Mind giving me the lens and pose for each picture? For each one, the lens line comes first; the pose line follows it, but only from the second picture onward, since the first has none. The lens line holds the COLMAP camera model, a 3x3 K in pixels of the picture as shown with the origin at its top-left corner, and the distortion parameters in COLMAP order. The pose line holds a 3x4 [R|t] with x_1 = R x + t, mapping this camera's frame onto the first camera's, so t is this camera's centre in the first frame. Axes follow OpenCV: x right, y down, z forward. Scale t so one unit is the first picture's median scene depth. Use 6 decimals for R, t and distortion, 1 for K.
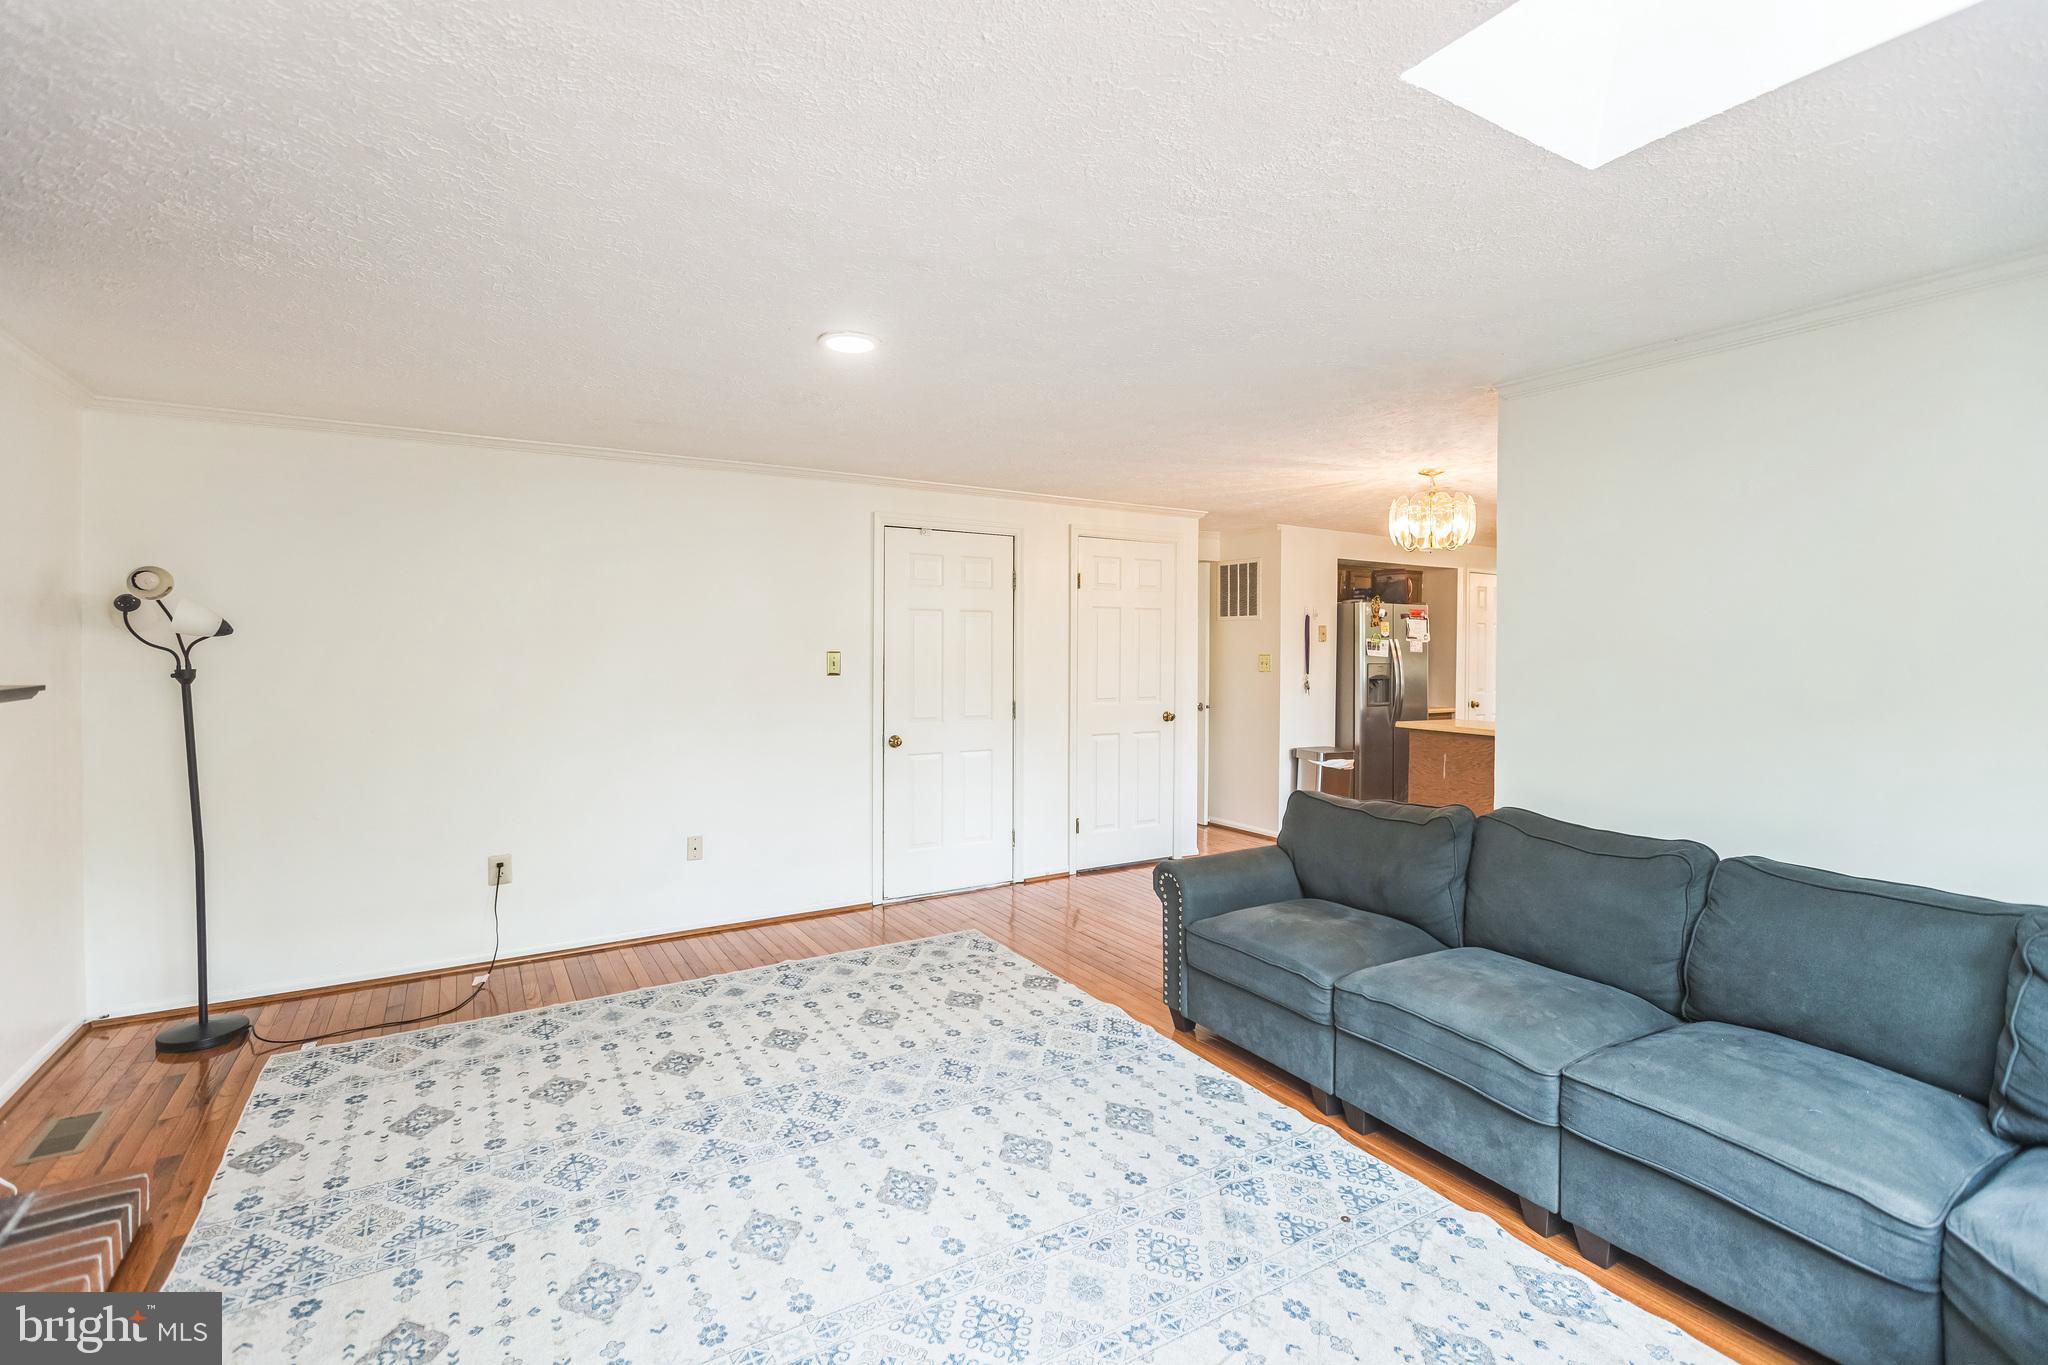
lens RADIAL K [[915.1, 0, 1046.7], [0, 915.1, 672.8], [0, 0, 1]] dist [0.007451, -0.002367]
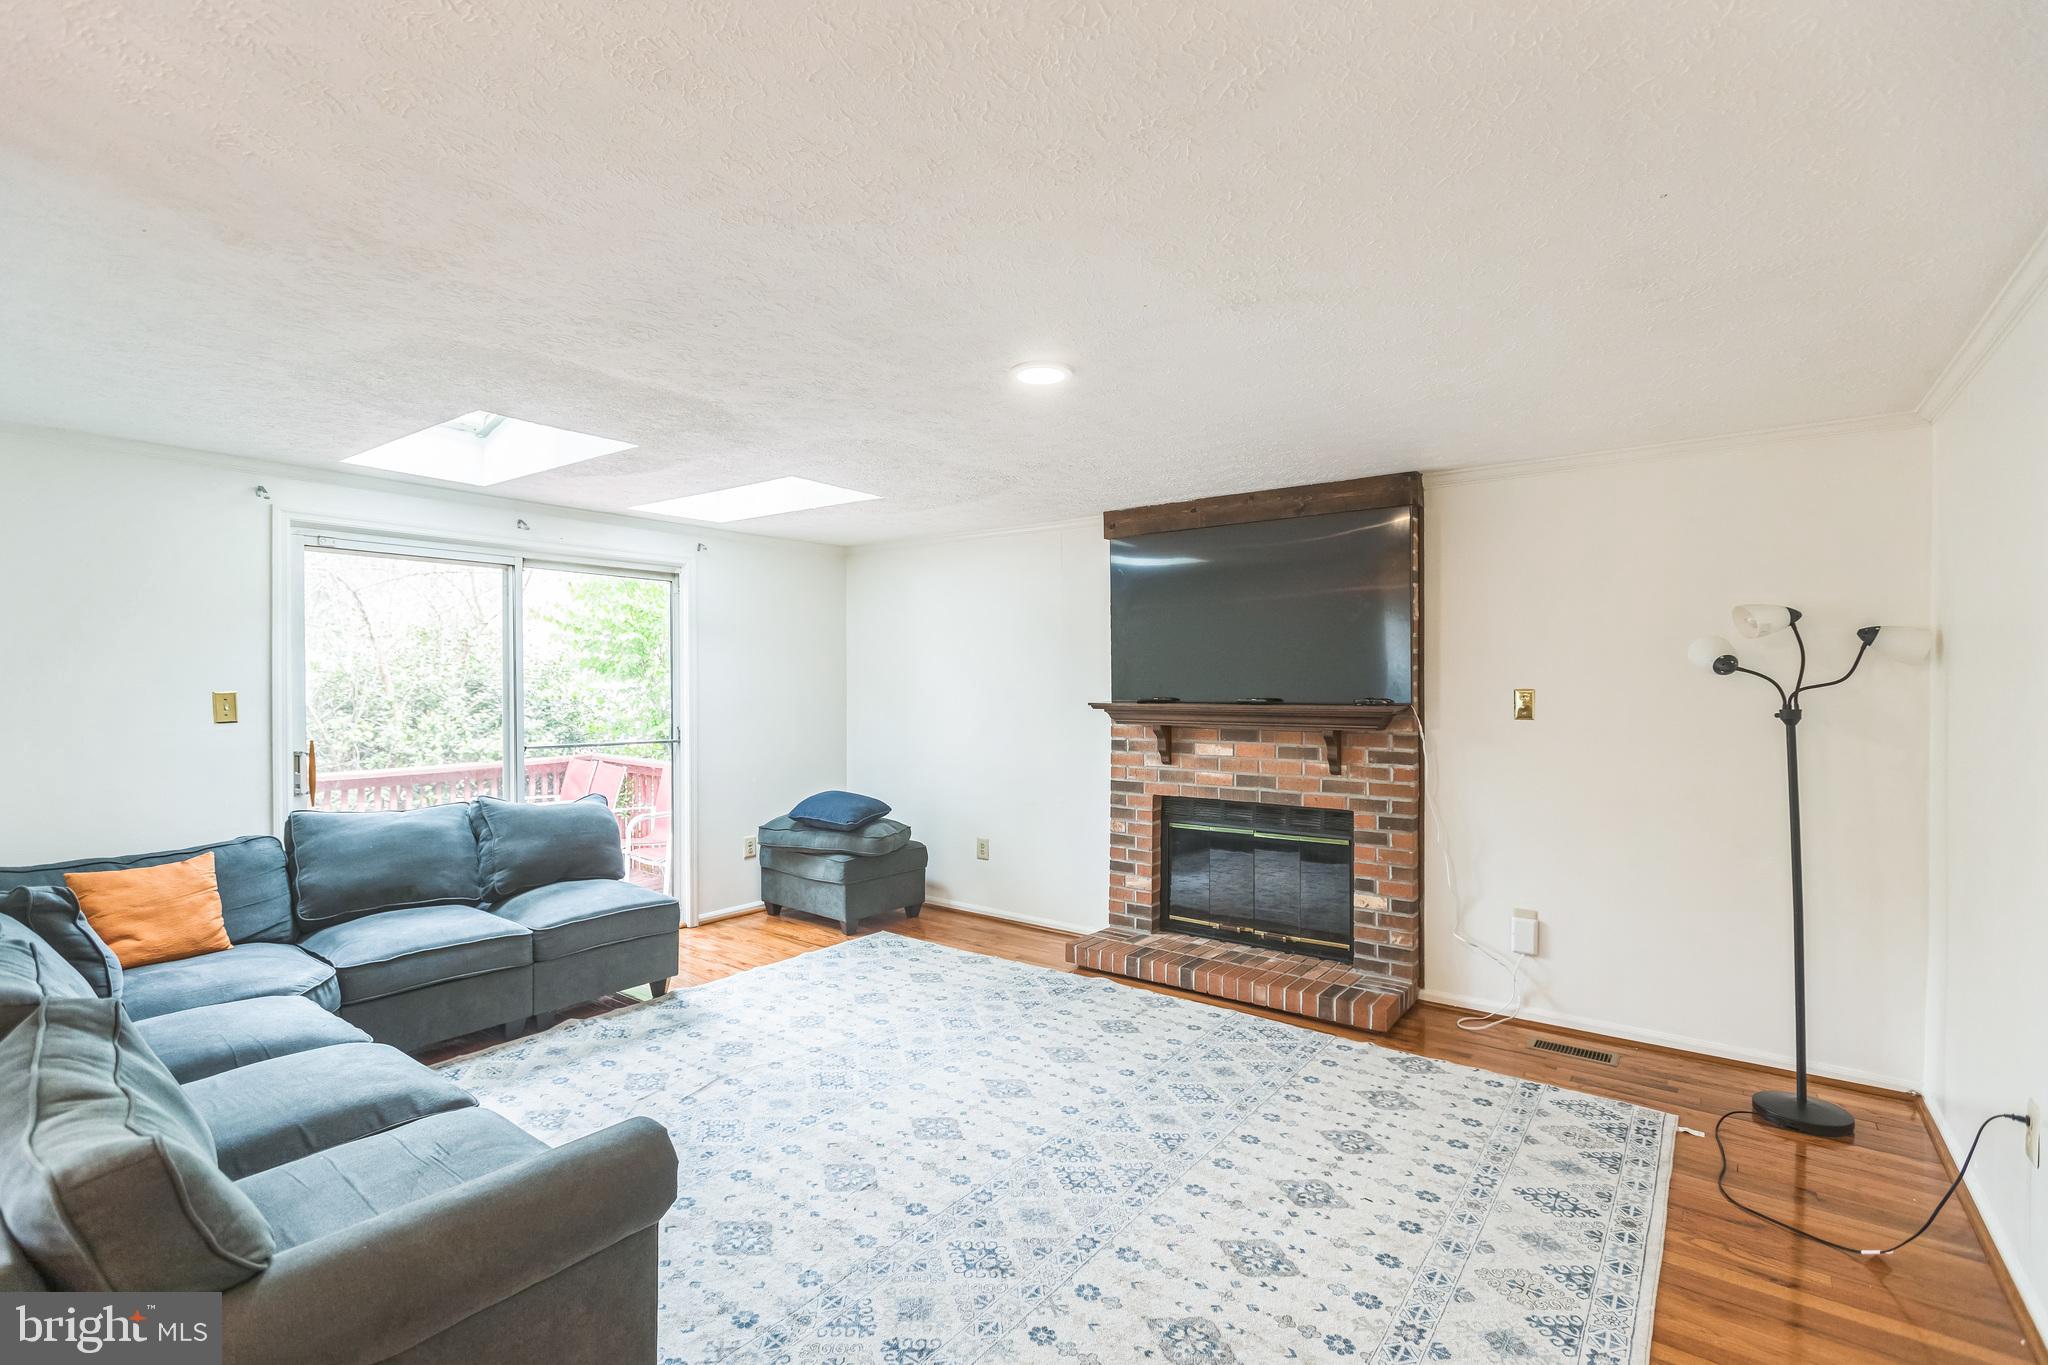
lens RADIAL K [[915.1, 0, 1026.5], [0, 915.1, 691.6], [0, 0, 1]] dist [0.007451, -0.002367]
pose [[-0.937887, 0.003054, -0.346926, 0.124869], [-0.009418, 0.999369, 0.034257, -0.051171], [0.346812, 0.035397, -0.937267, 1.698756]]
